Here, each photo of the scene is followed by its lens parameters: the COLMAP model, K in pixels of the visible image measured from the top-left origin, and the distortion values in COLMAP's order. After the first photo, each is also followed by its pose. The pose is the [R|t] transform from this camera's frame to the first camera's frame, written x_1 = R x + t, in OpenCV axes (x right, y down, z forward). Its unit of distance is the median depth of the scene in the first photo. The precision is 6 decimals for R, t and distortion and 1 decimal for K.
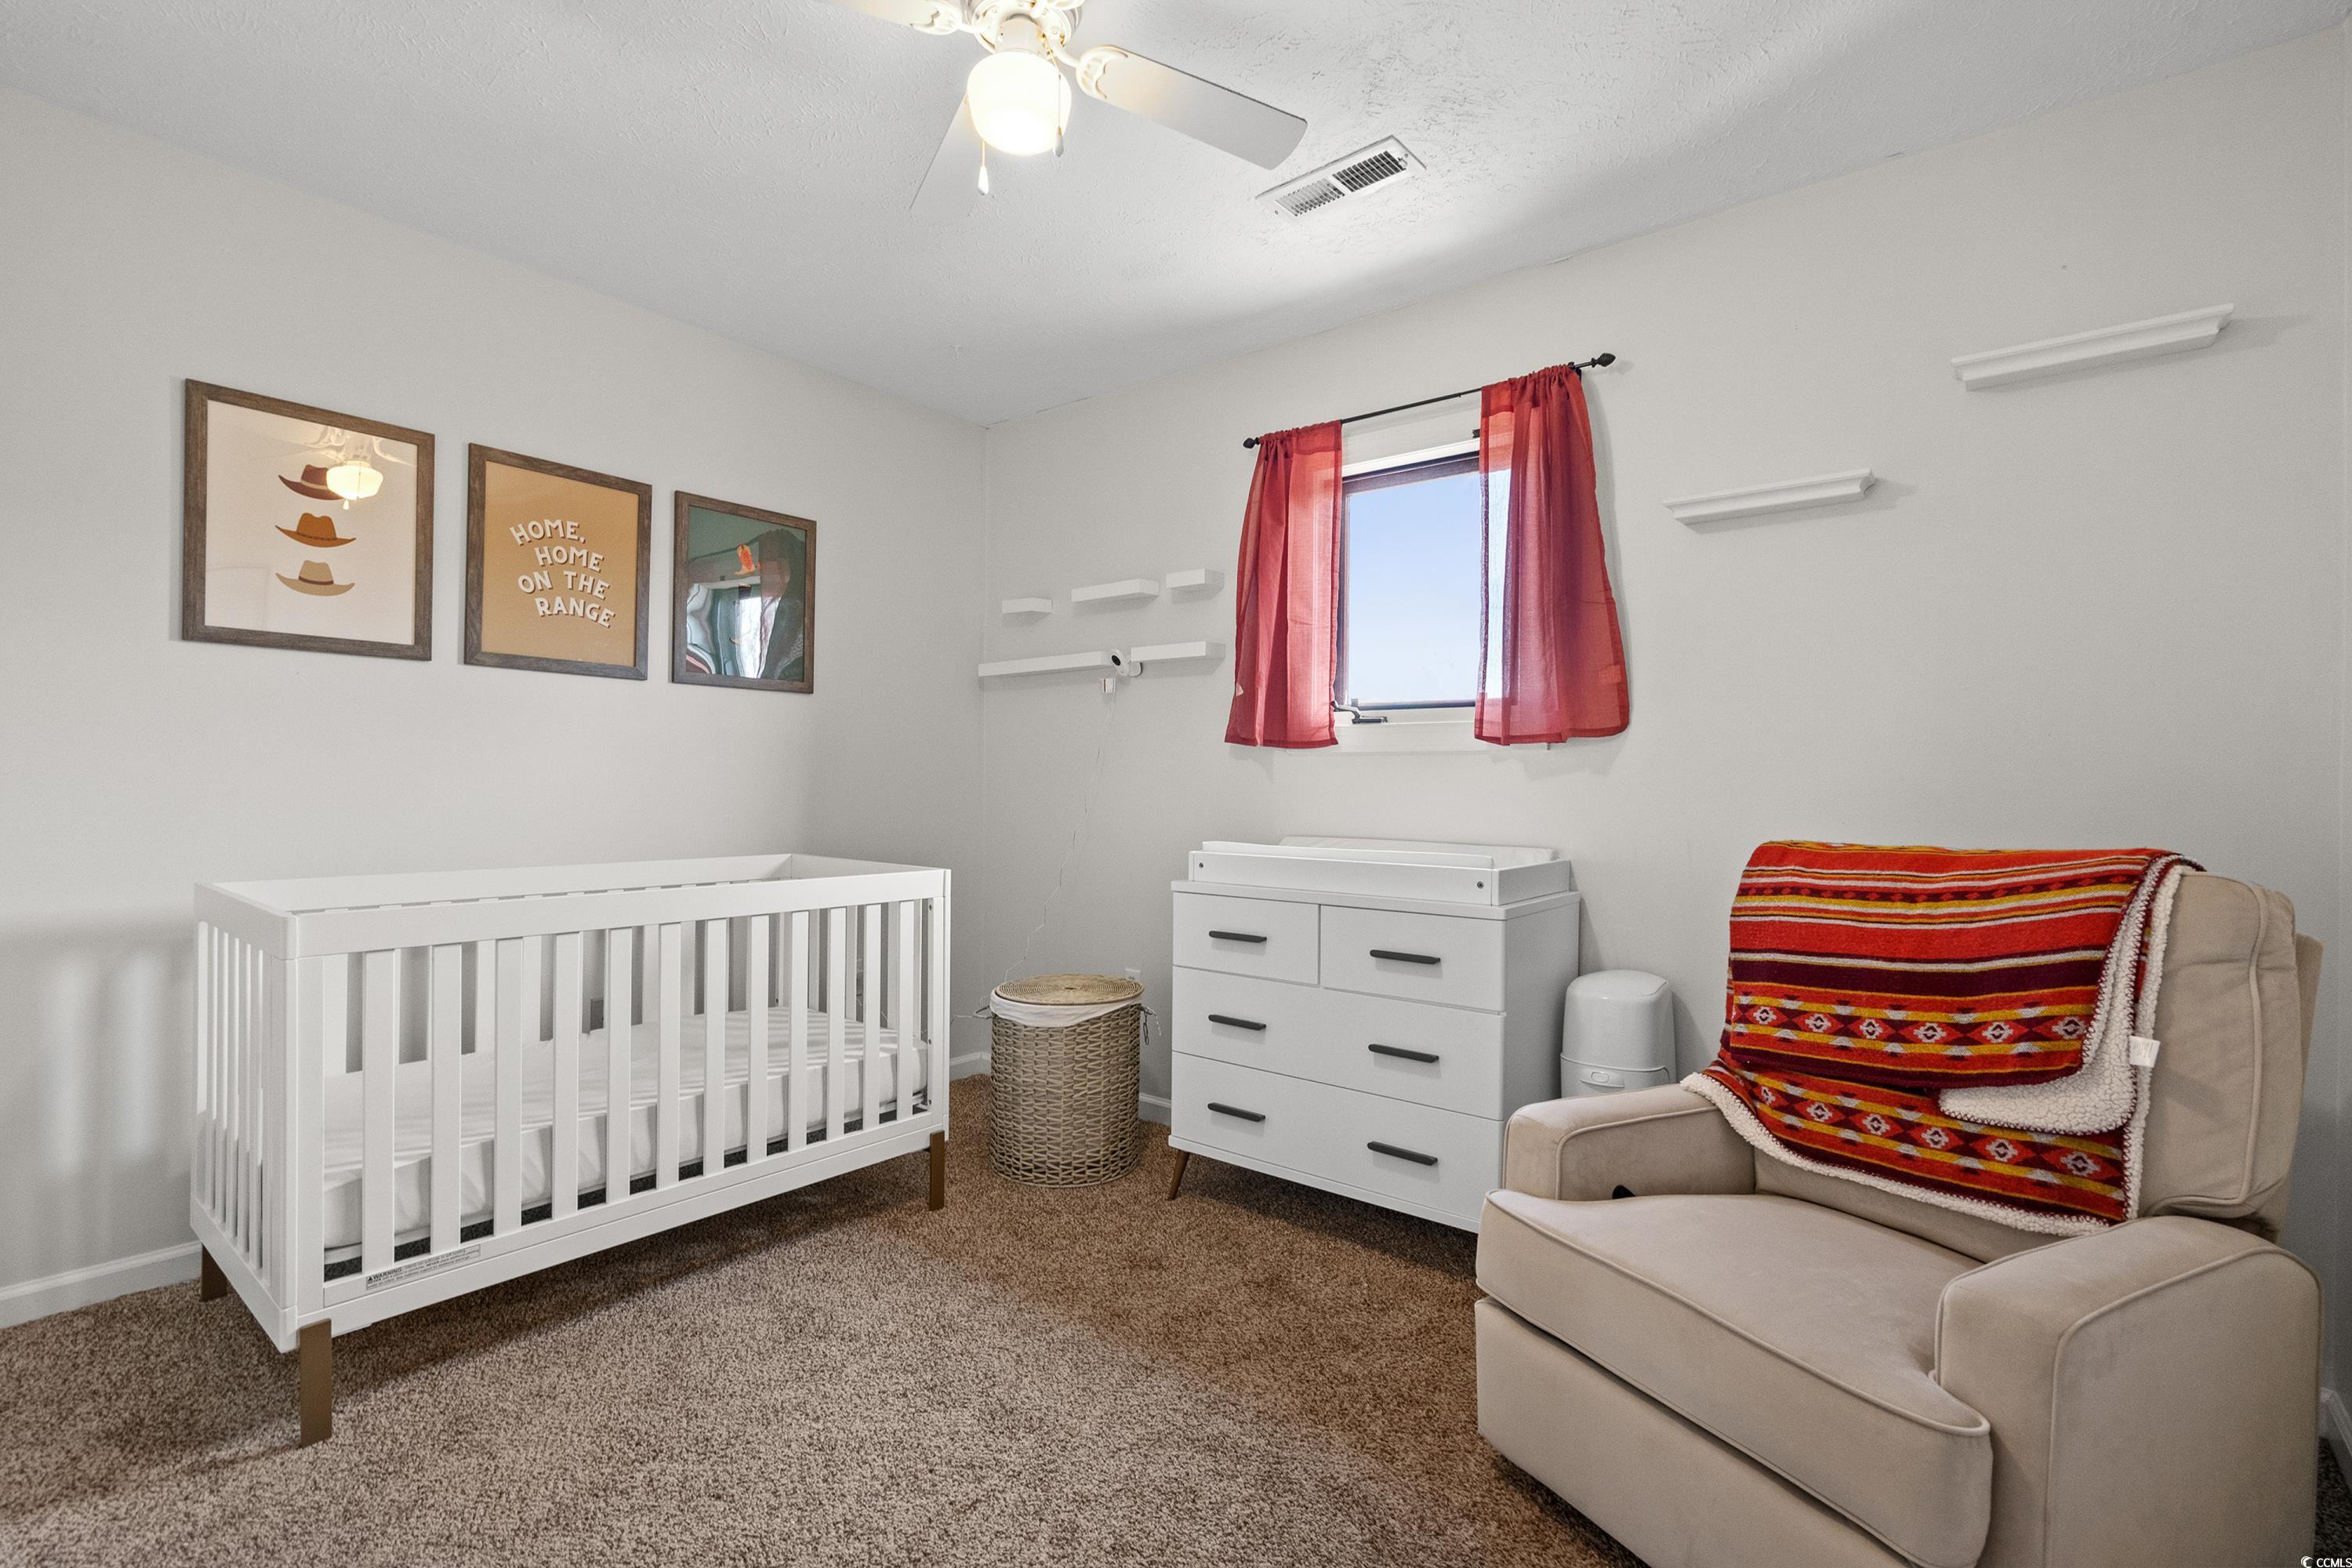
lens RADIAL K [[1097.7, 0, 1133.1], [0, 1097.7, 784.7], [0, 0, 1]] dist [-0.013242, 0.000044]
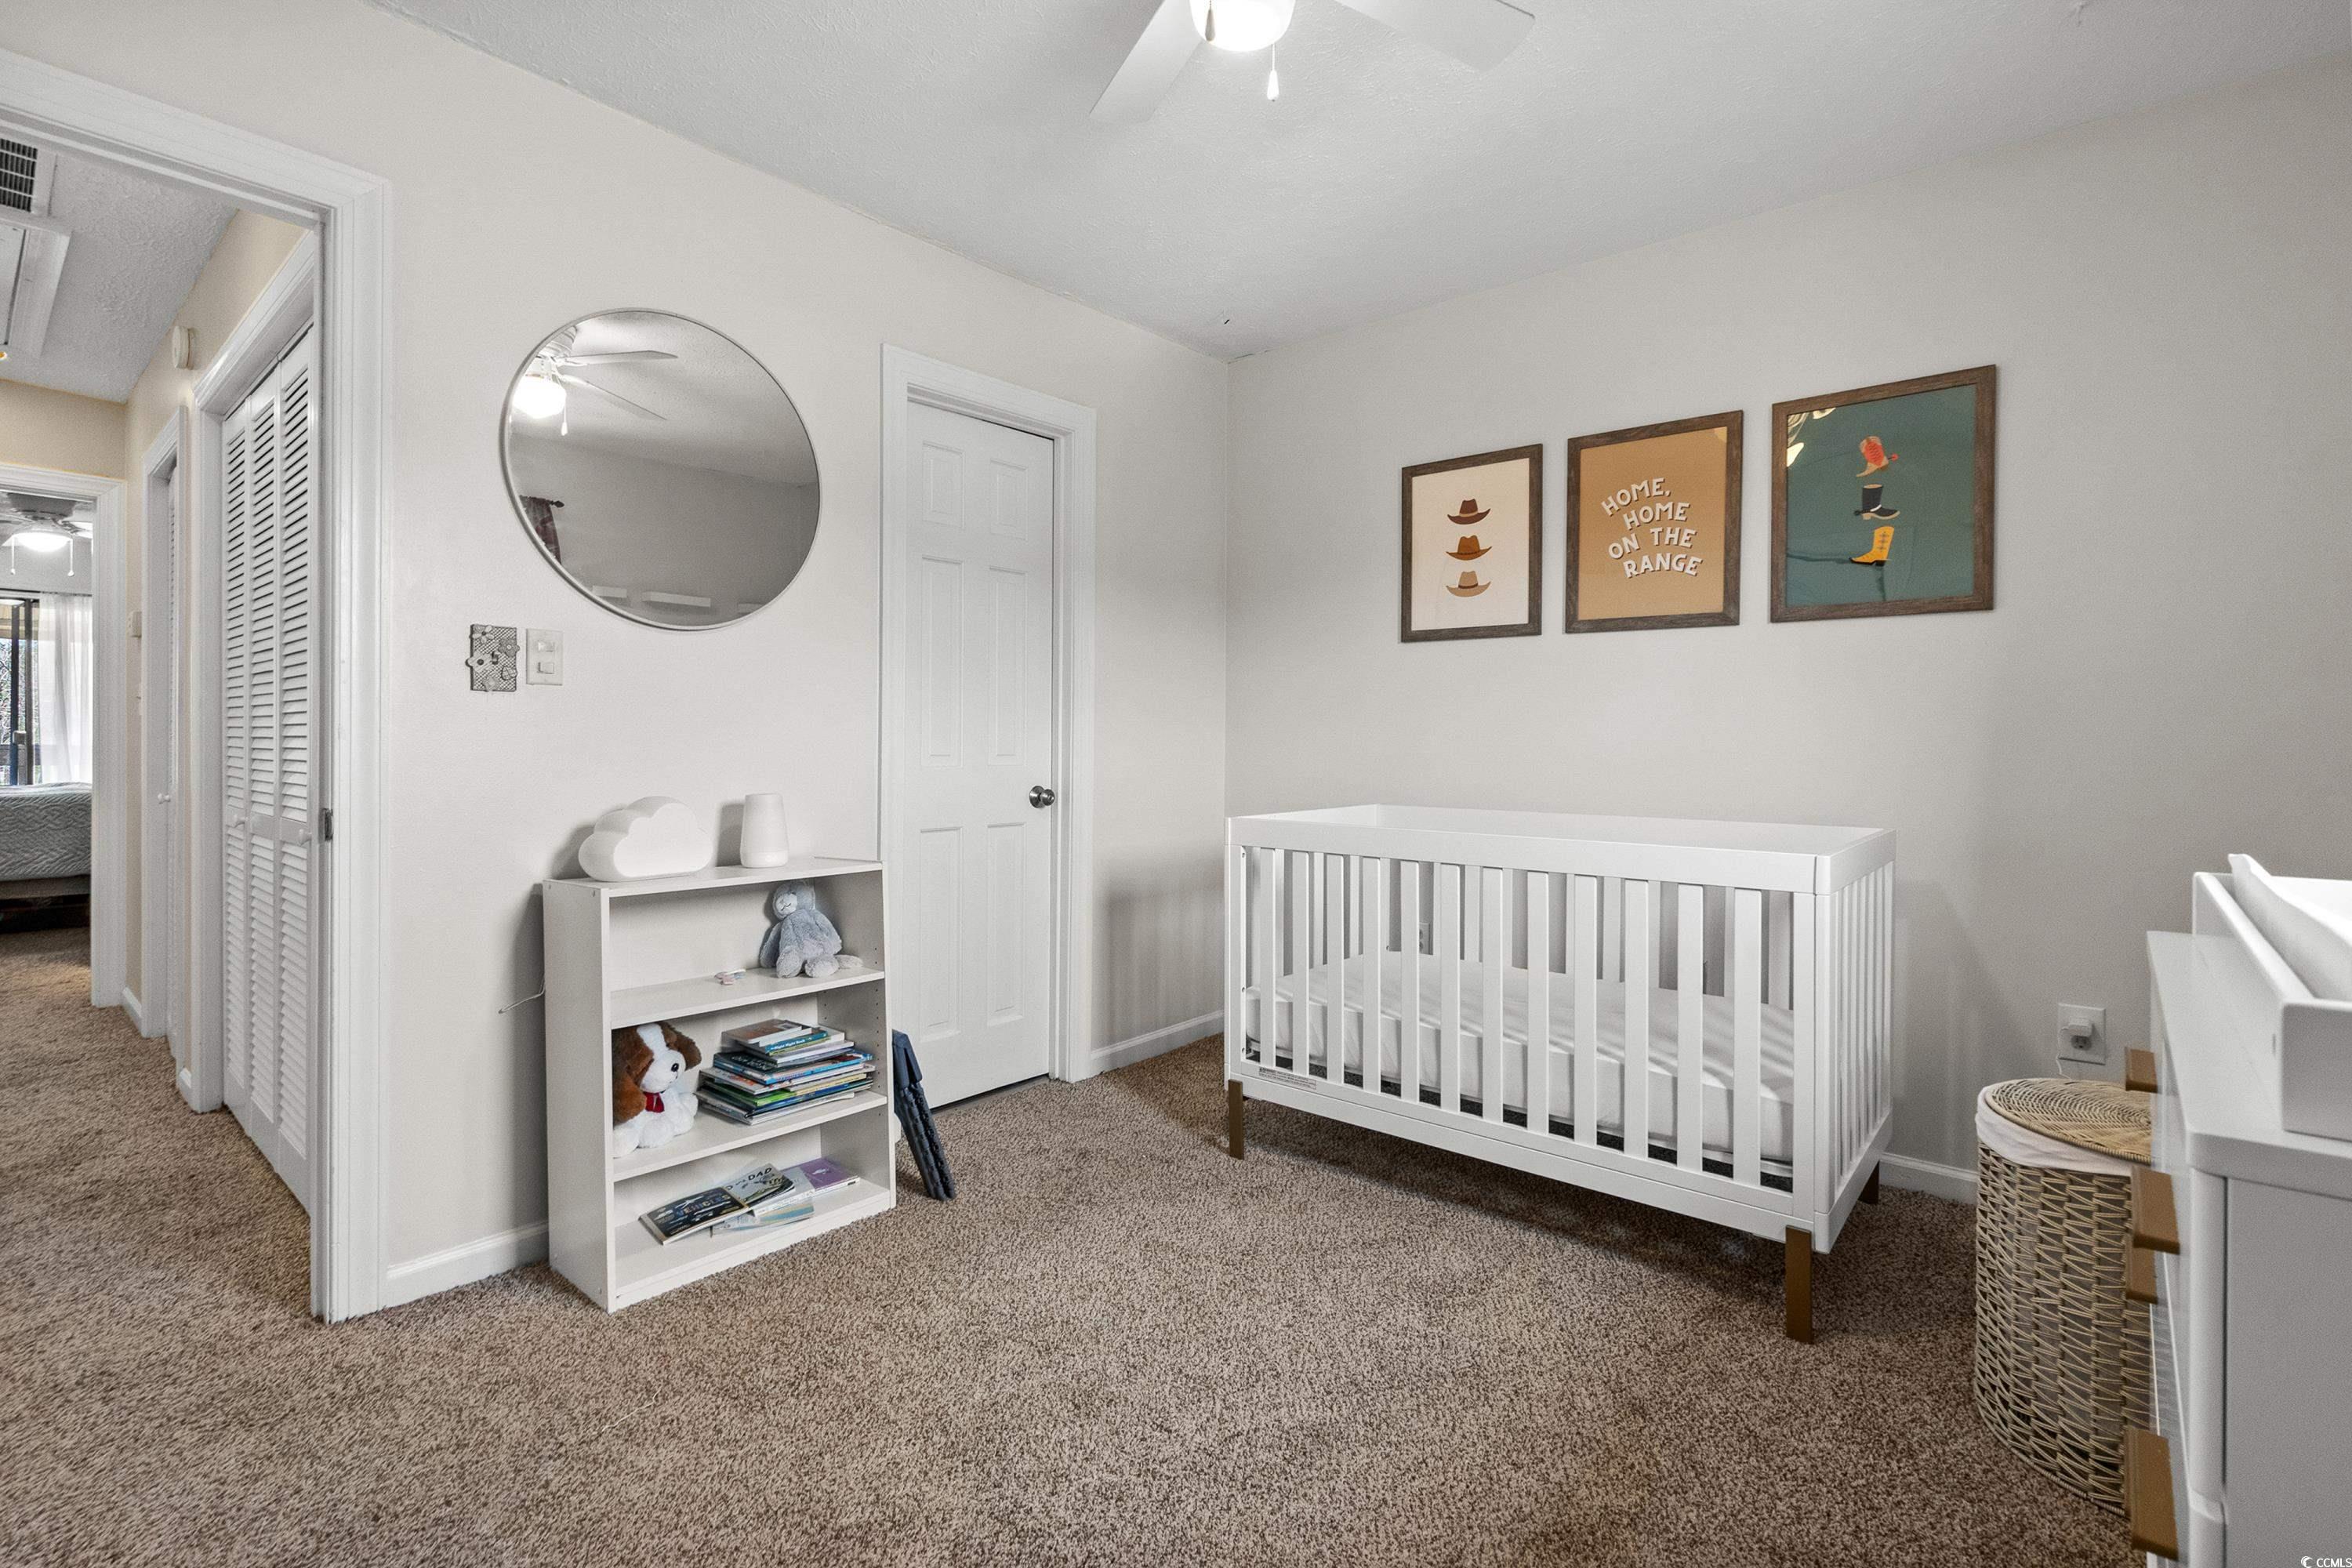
lens RADIAL K [[1068.4, 0, 1178.4], [0, 1068.4, 742.0], [0, 0, 1]] dist [-0.000698, -0.000031]
pose [[-0.018383, -0.006346, -0.999811, 0.532403], [-0.004744, 0.999969, -0.006260, 0.012530], [0.999820, 0.004628, -0.018413, 0.638807]]
